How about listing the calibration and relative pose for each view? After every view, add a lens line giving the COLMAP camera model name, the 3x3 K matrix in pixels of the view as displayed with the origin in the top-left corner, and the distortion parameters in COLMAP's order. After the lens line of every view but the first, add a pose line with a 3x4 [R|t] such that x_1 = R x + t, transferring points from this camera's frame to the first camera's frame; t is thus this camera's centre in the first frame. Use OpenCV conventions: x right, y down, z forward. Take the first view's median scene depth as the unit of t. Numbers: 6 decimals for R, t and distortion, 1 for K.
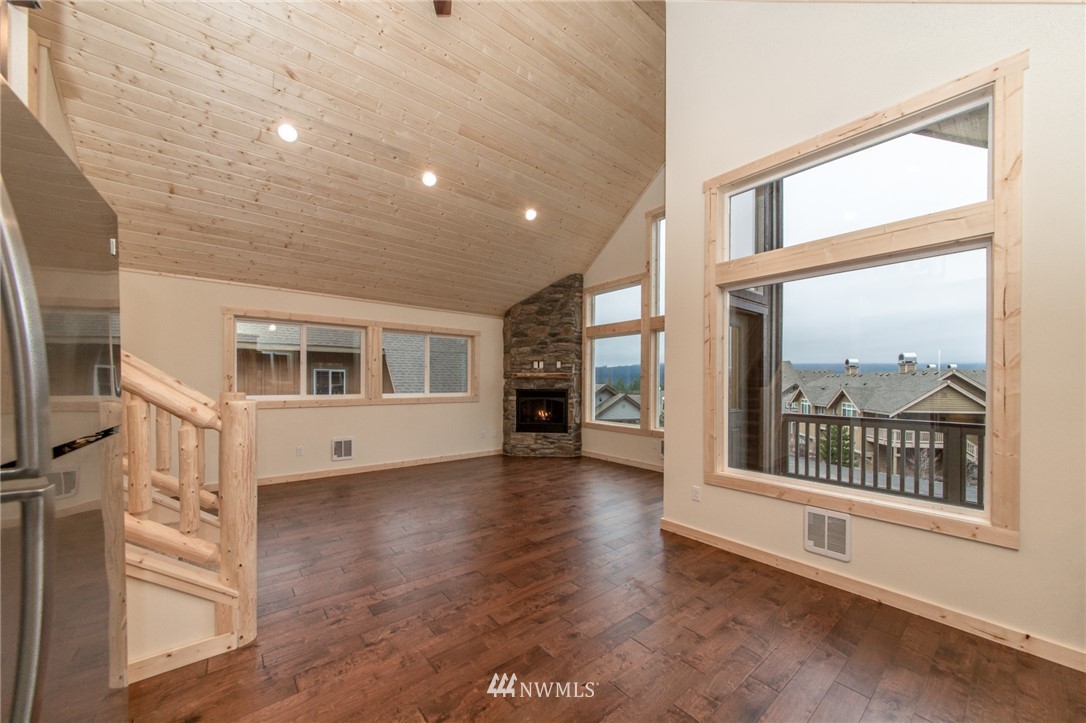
lens RADIAL K [[398.1, 0, 565.1], [0, 398.1, 387.3], [0, 0, 1]] dist [-0.001833, 0.000162]
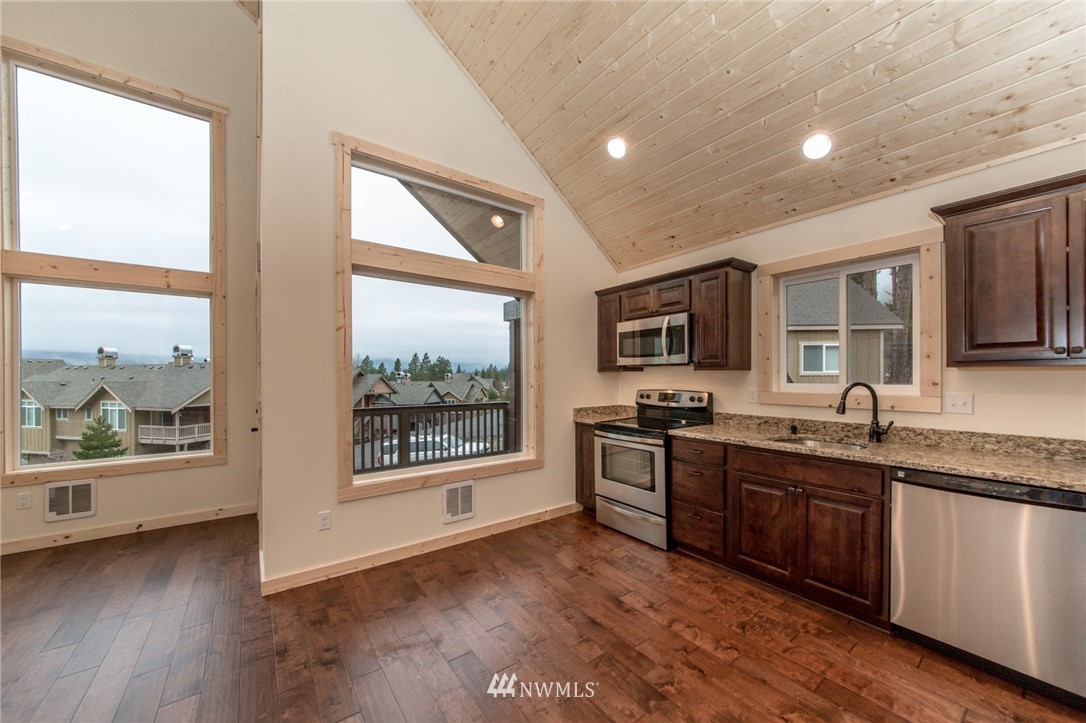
lens RADIAL K [[398.1, 0, 552.3], [0, 398.1, 379.0], [0, 0, 1]] dist [-0.001833, 0.000162]
pose [[0.069125, -0.013530, 0.997516, -0.201129], [0.017310, 0.999774, 0.012362, -0.006204], [-0.997458, 0.016412, 0.069344, 0.238716]]
